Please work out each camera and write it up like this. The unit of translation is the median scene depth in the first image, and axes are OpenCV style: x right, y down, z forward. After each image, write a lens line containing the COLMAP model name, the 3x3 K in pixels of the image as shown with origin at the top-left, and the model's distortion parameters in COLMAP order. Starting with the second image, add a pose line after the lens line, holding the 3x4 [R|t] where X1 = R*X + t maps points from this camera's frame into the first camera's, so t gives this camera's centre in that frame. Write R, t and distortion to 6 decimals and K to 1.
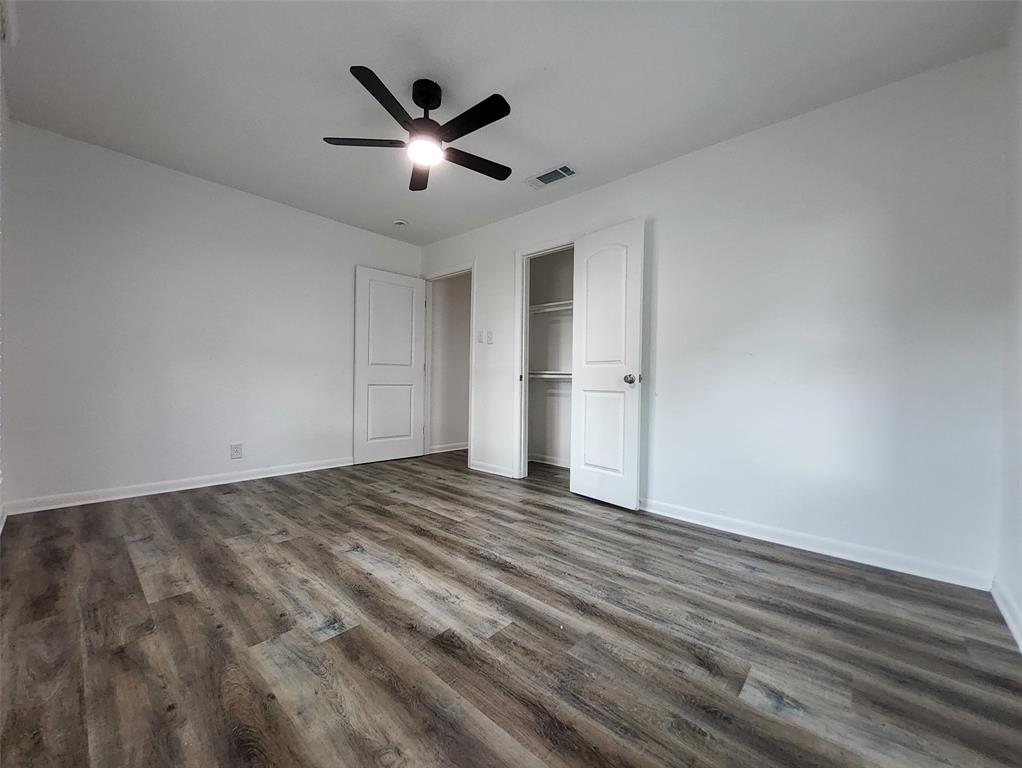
lens RADIAL K [[404.4, 0, 505.6], [0, 404.4, 385.4], [0, 0, 1]] dist [0.000452, -0.000137]
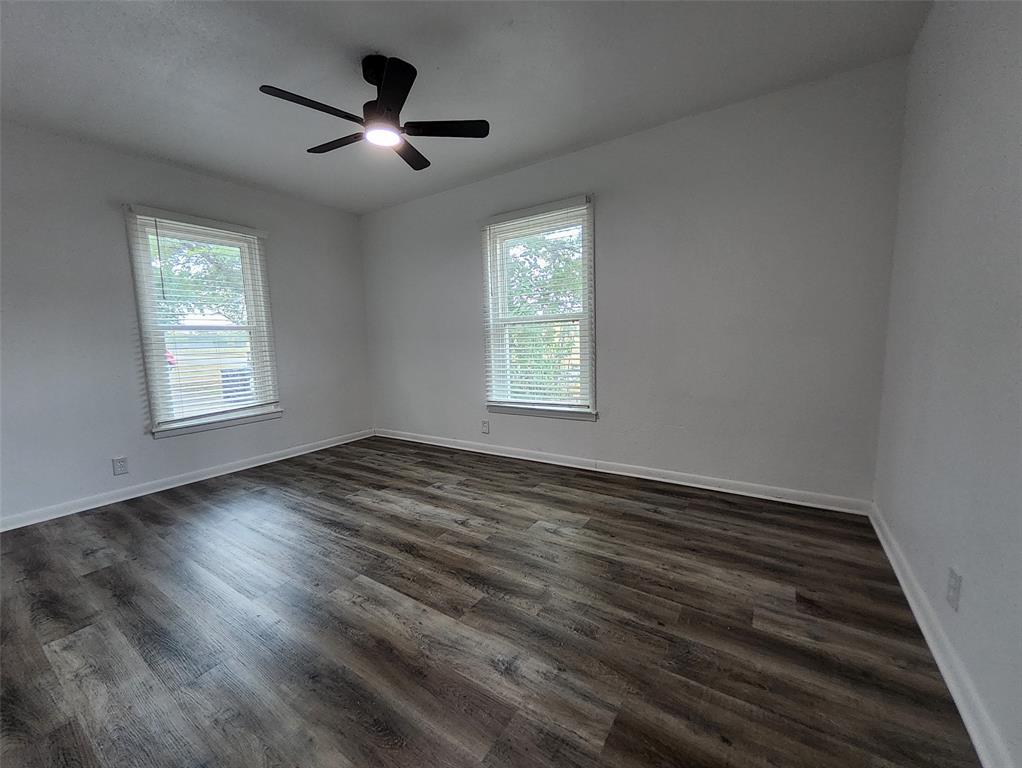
lens RADIAL K [[404.4, 0, 505.6], [0, 404.4, 385.4], [0, 0, 1]] dist [0.000452, -0.000137]
pose [[-0.989019, 0.026596, -0.145376, -0.338539], [0.007668, 0.991584, 0.129238, -0.123263], [0.147590, 0.126704, -0.980899, 2.107276]]
